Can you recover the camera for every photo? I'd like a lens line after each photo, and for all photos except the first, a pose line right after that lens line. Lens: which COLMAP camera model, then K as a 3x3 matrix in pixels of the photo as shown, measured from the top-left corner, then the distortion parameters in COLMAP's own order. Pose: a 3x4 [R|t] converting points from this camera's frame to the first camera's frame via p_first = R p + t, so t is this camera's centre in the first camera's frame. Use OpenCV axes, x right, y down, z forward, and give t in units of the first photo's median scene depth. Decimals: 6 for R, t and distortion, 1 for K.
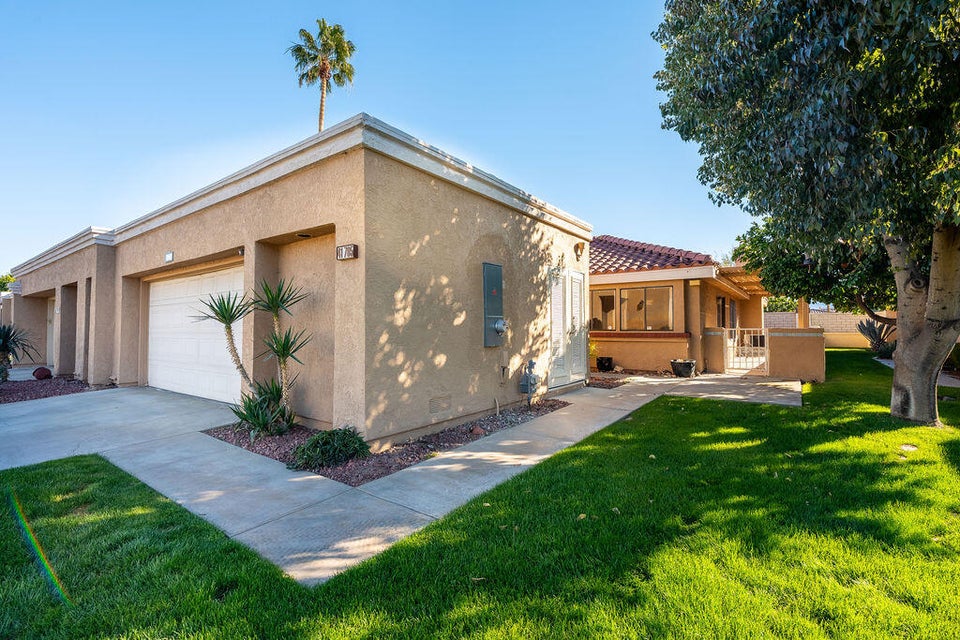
lens RADIAL K [[429.7, 0, 486.0], [0, 429.7, 315.7], [0, 0, 1]] dist [-0.008167, 0.002317]
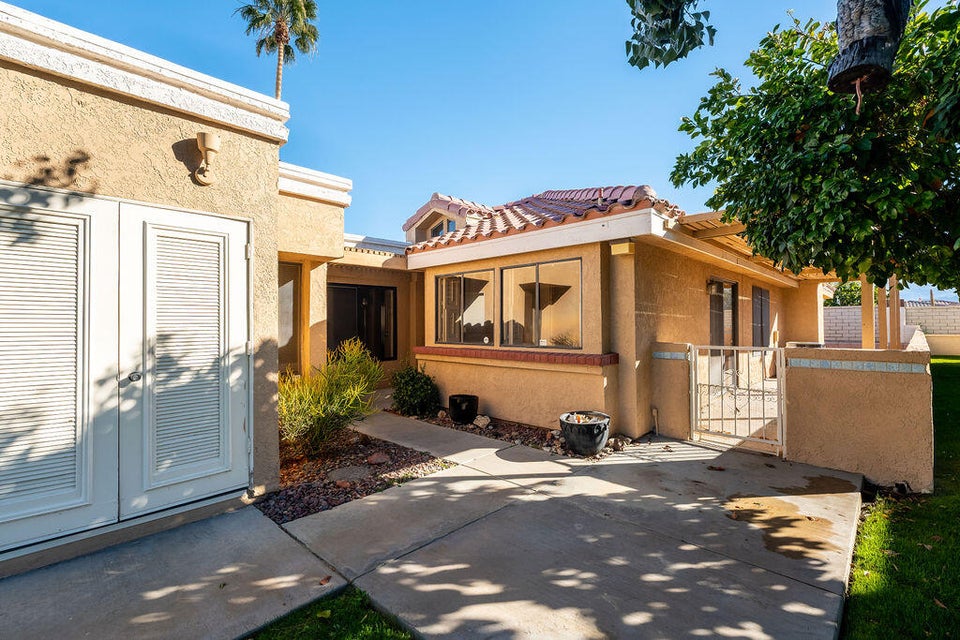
lens RADIAL K [[429.7, 0, 483.7], [0, 429.7, 315.7], [0, 0, 1]] dist [-0.008167, 0.002317]
pose [[0.990873, -0.006736, -0.134628, 0.405028], [0.008244, 0.999909, 0.010647, -0.009662], [0.134544, -0.011659, 0.990839, 0.517352]]
